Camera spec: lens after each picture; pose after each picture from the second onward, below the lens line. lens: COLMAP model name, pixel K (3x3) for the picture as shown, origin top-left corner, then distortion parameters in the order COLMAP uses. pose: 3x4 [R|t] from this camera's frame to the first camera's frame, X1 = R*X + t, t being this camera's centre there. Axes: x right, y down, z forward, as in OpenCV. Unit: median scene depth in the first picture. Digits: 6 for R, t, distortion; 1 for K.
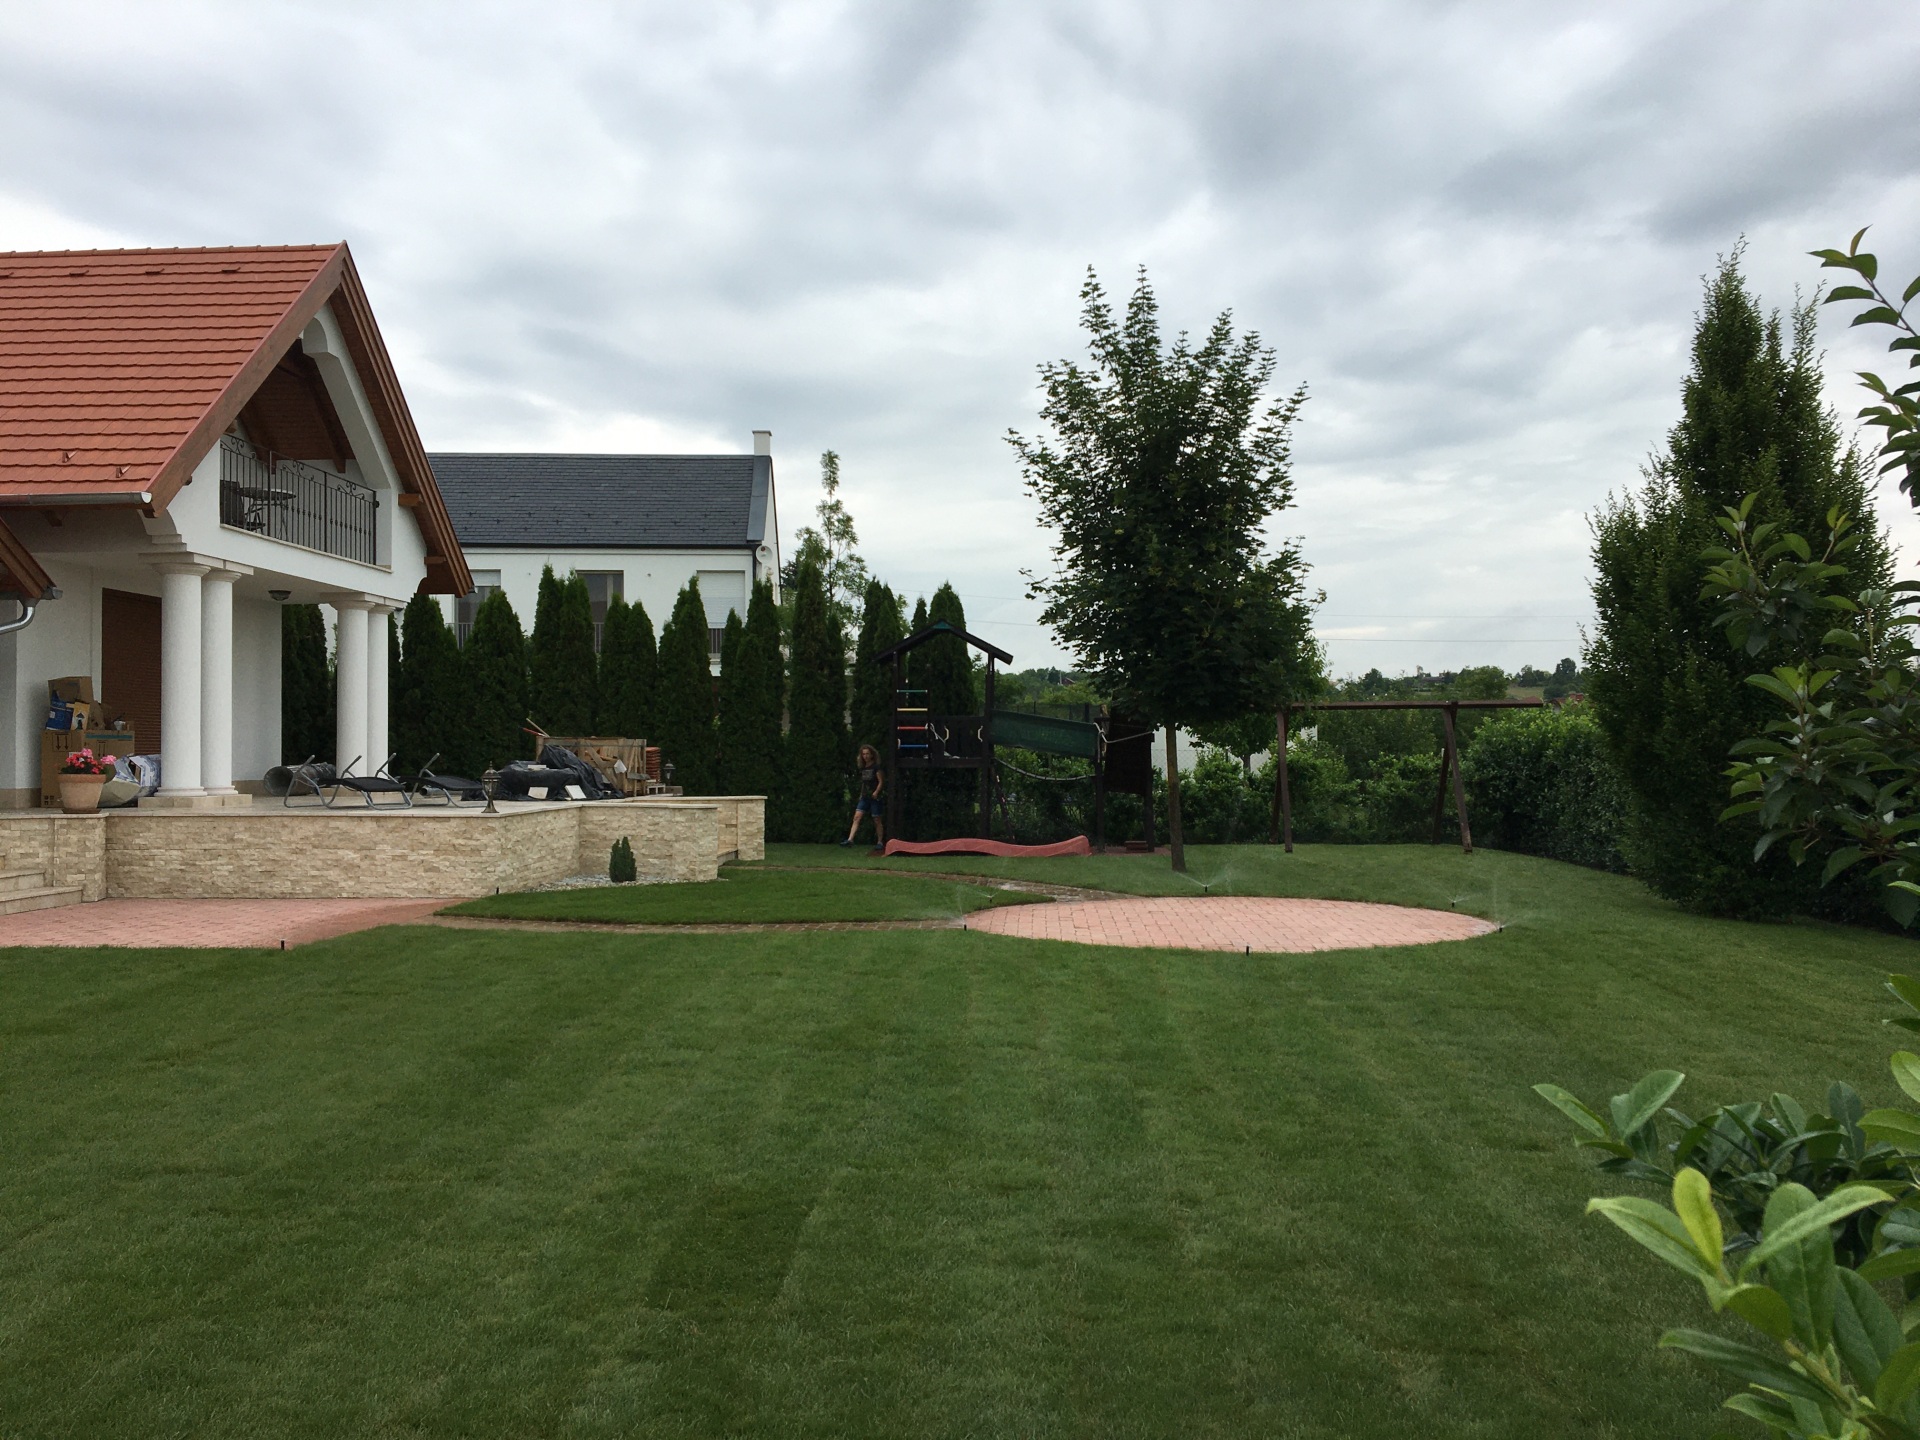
lens RADIAL K [[1602.0, 0, 958.6], [0, 1602.0, 720.8], [0, 0, 1]] dist [0.082412, -0.109848]
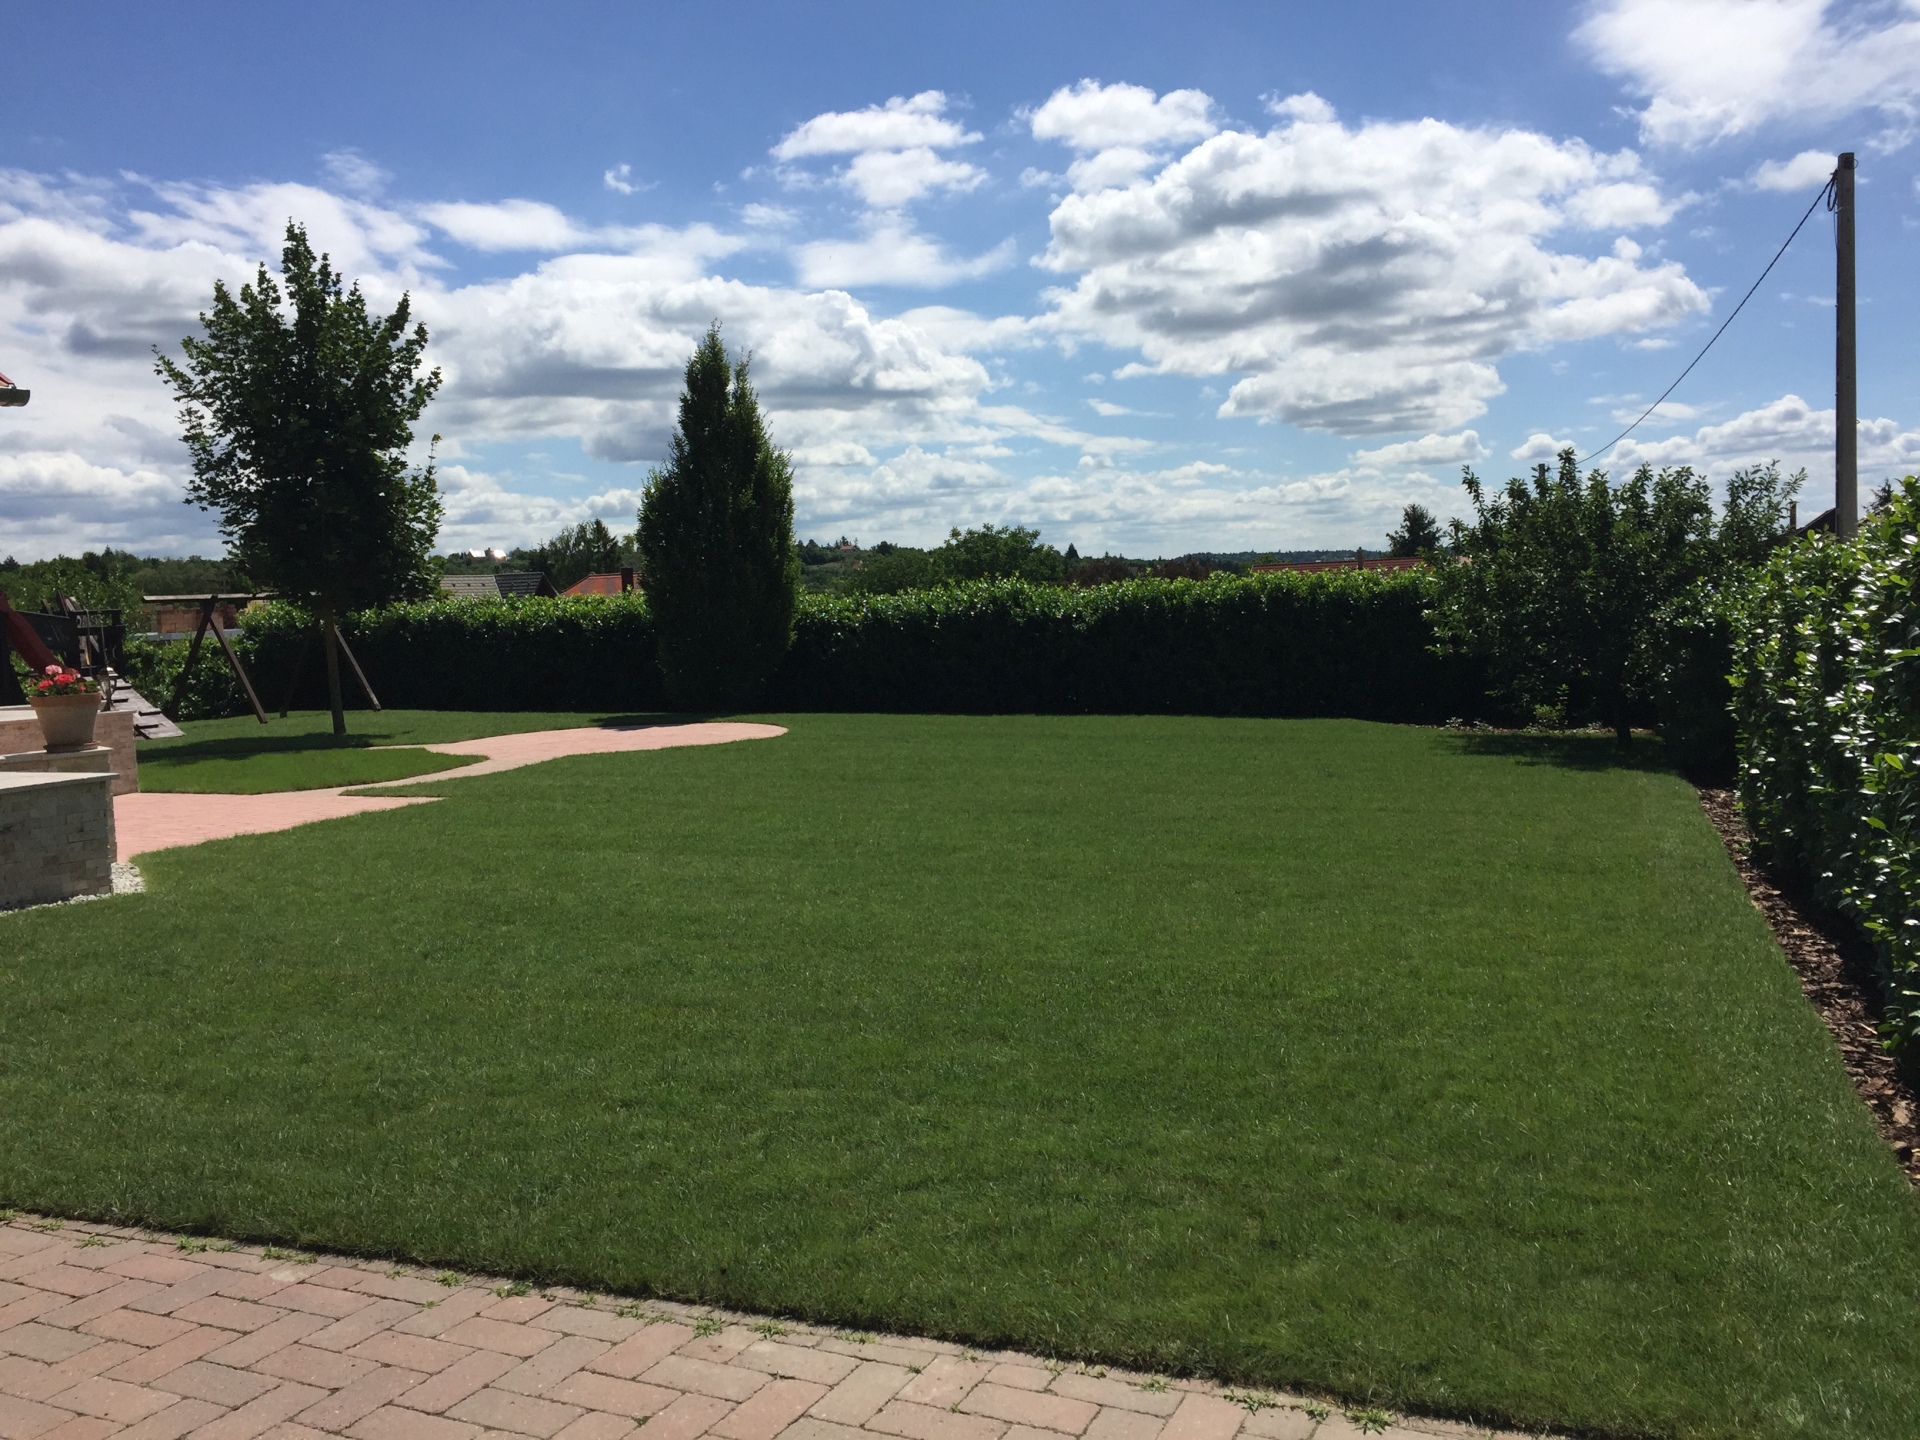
lens RADIAL K [[1635.1, 0, 964.6], [0, 1635.1, 710.7], [0, 0, 1]] dist [0.079973, -0.098187]
pose [[0.363810, -0.079877, 0.928042, -1.066056], [0.024295, 0.996791, 0.076270, -0.009086], [-0.931156, -0.005201, 0.364583, 0.125768]]
